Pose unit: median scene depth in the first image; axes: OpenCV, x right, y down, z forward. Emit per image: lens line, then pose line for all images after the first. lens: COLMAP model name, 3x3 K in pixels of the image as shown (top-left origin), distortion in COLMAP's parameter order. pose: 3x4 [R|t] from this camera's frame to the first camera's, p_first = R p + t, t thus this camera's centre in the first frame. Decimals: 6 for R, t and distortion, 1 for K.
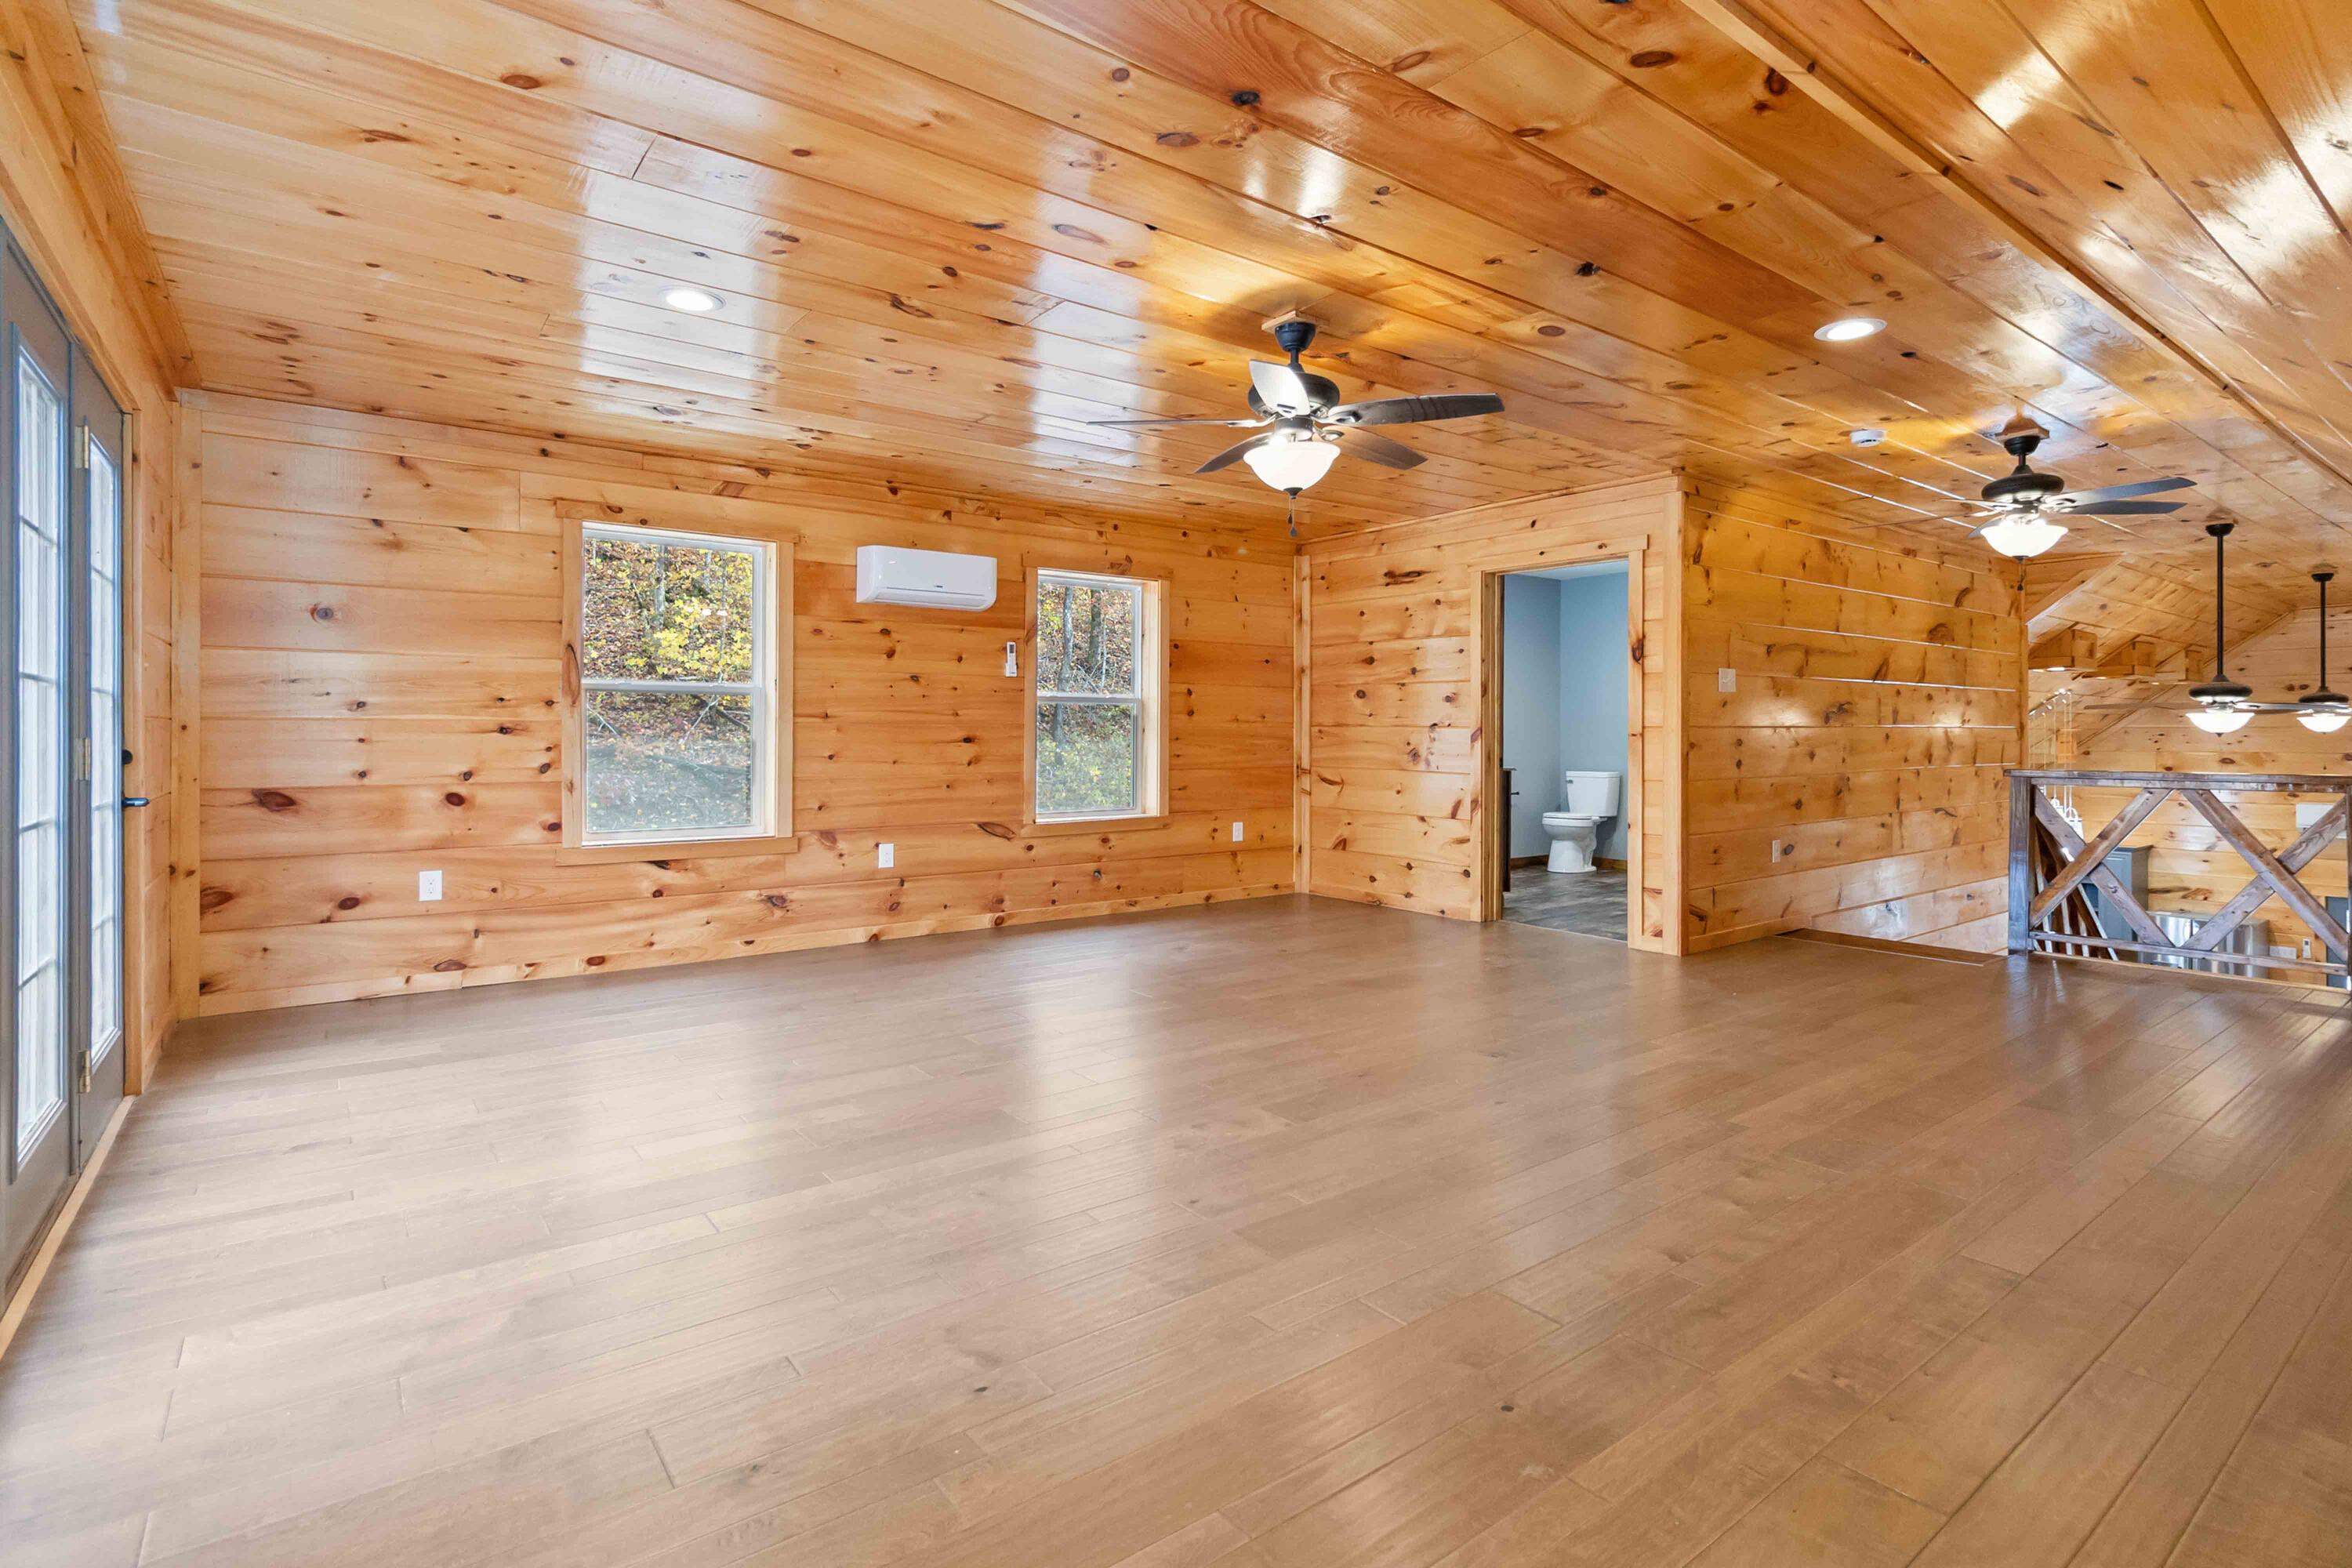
lens RADIAL K [[1106.3, 0, 1175.4], [0, 1106.3, 756.8], [0, 0, 1]] dist [-0.000168, 0.001140]
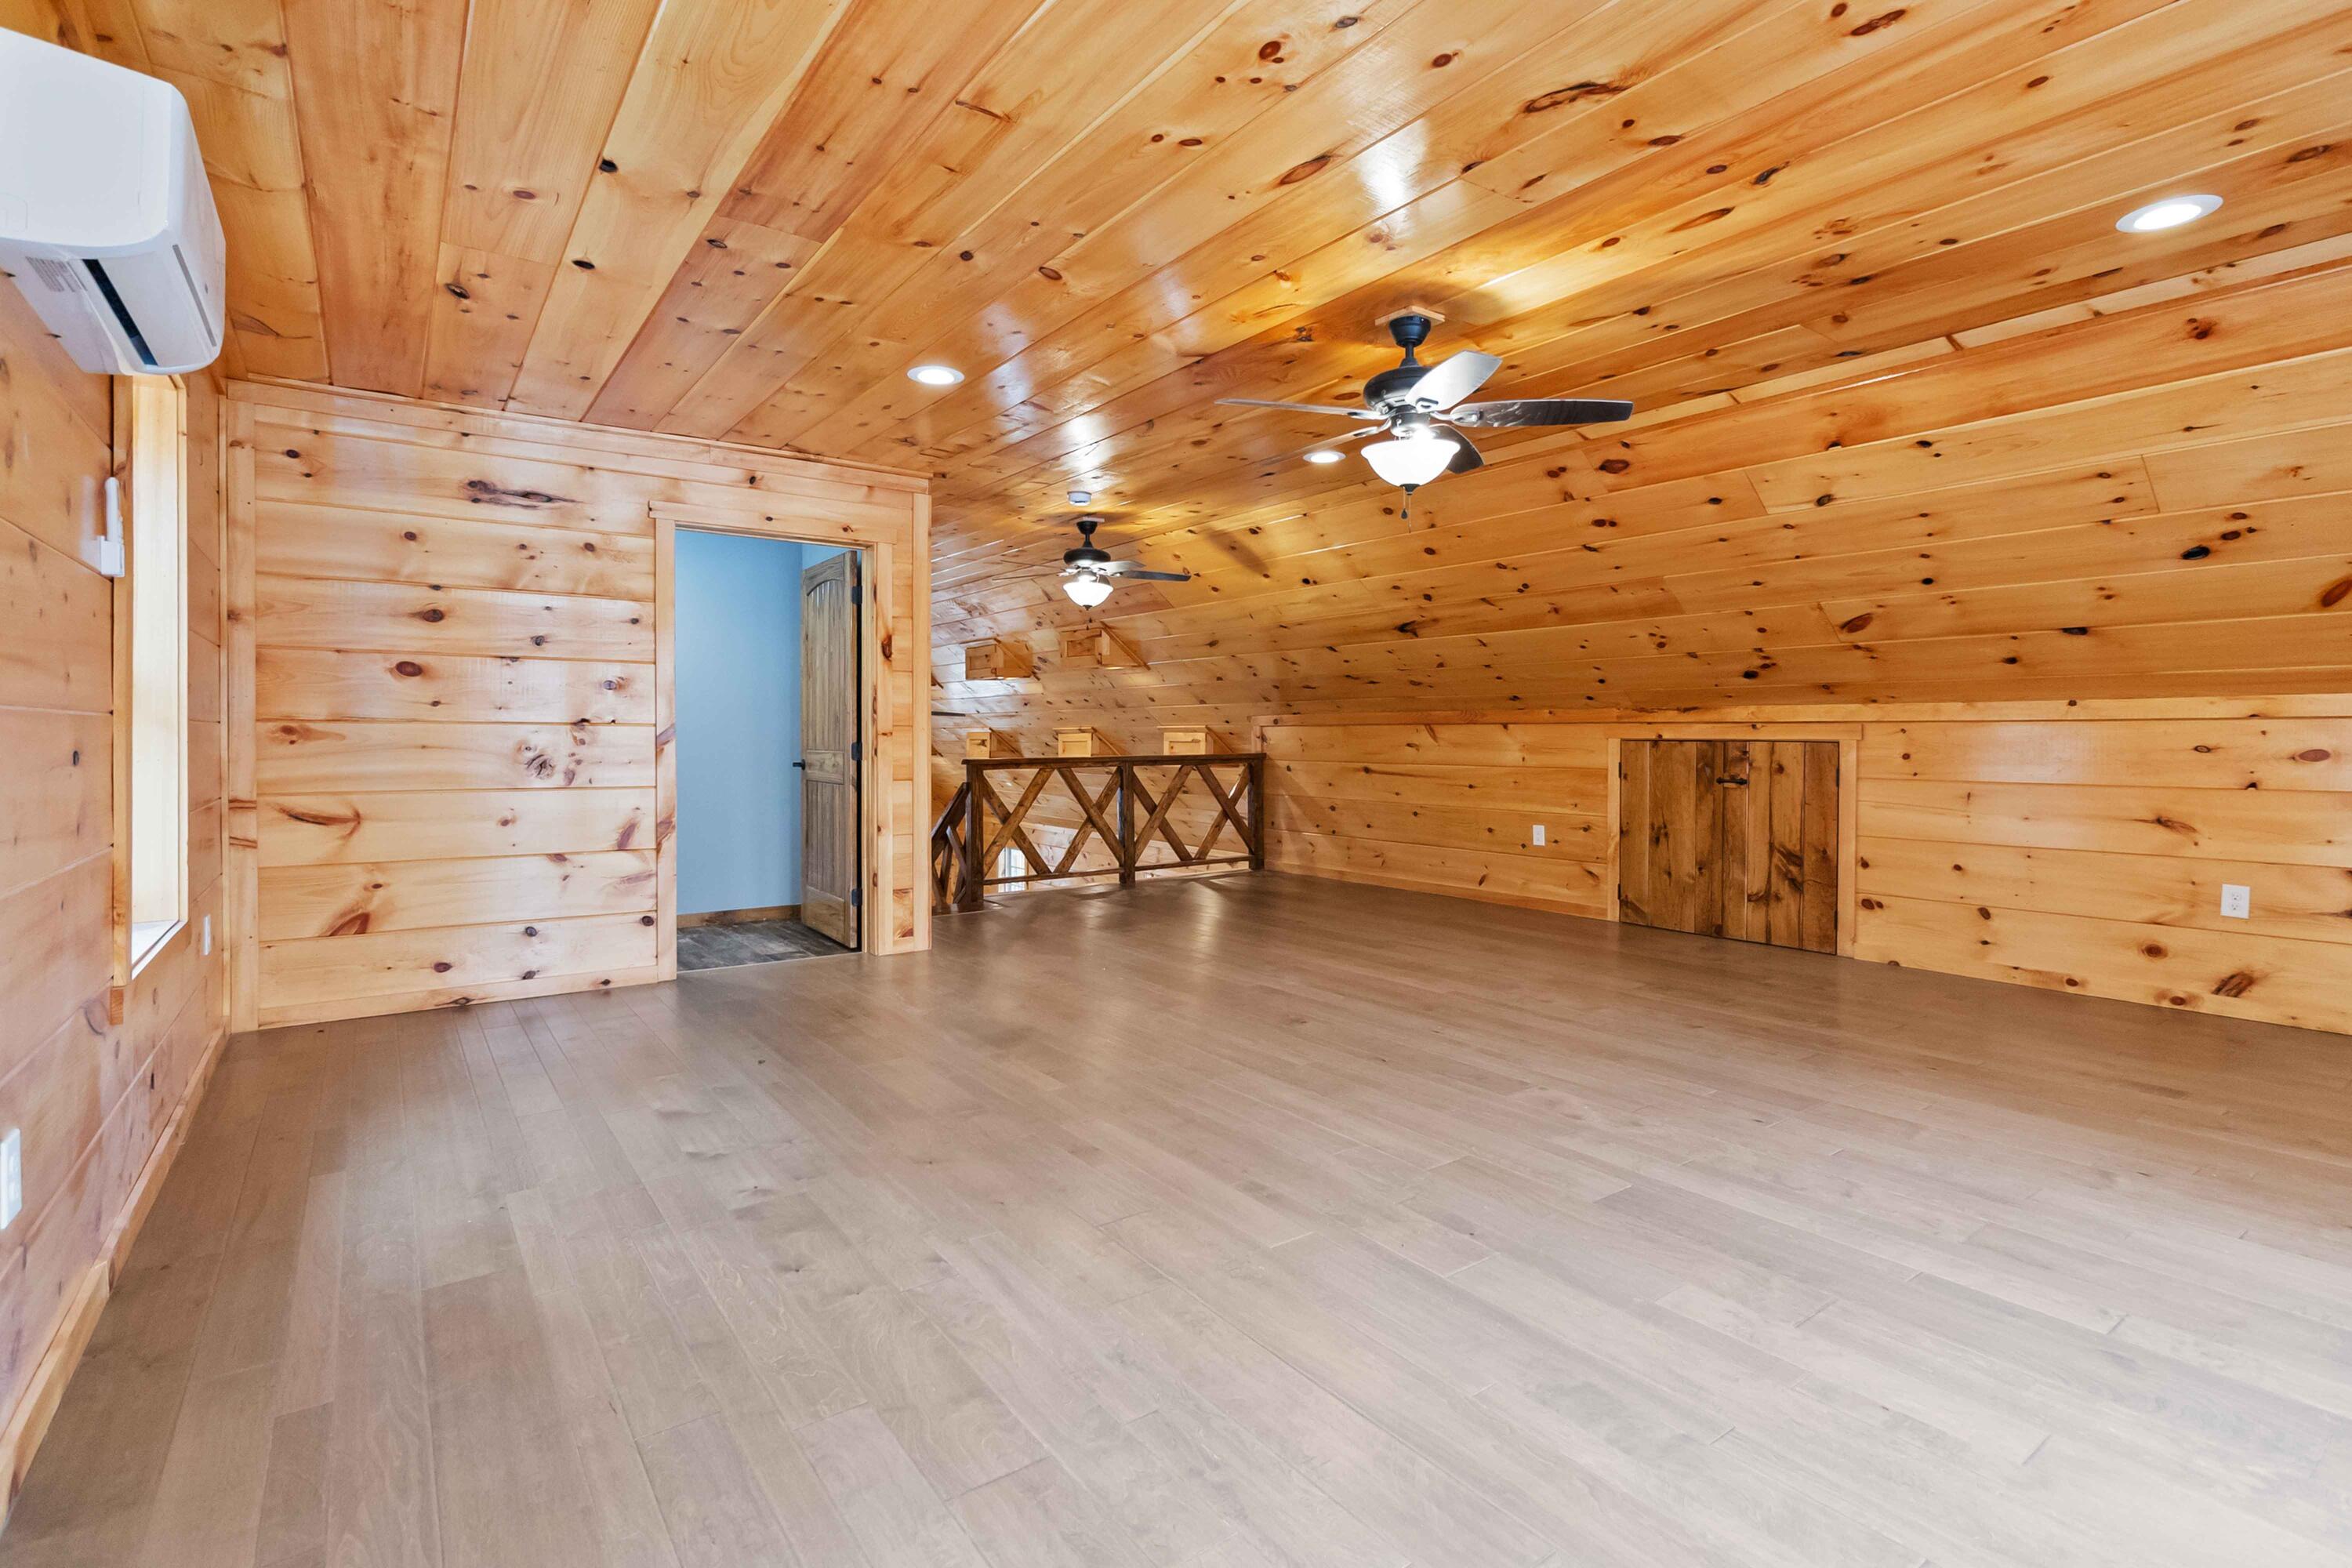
lens RADIAL K [[1106.3, 0, 1175.4], [0, 1106.3, 756.8], [0, 0, 1]] dist [-0.000168, 0.001140]
pose [[0.035014, -0.025222, 0.999068, -0.559679], [0.023403, 0.999428, 0.024411, -0.017767], [-0.999113, 0.022526, 0.035585, 0.738713]]
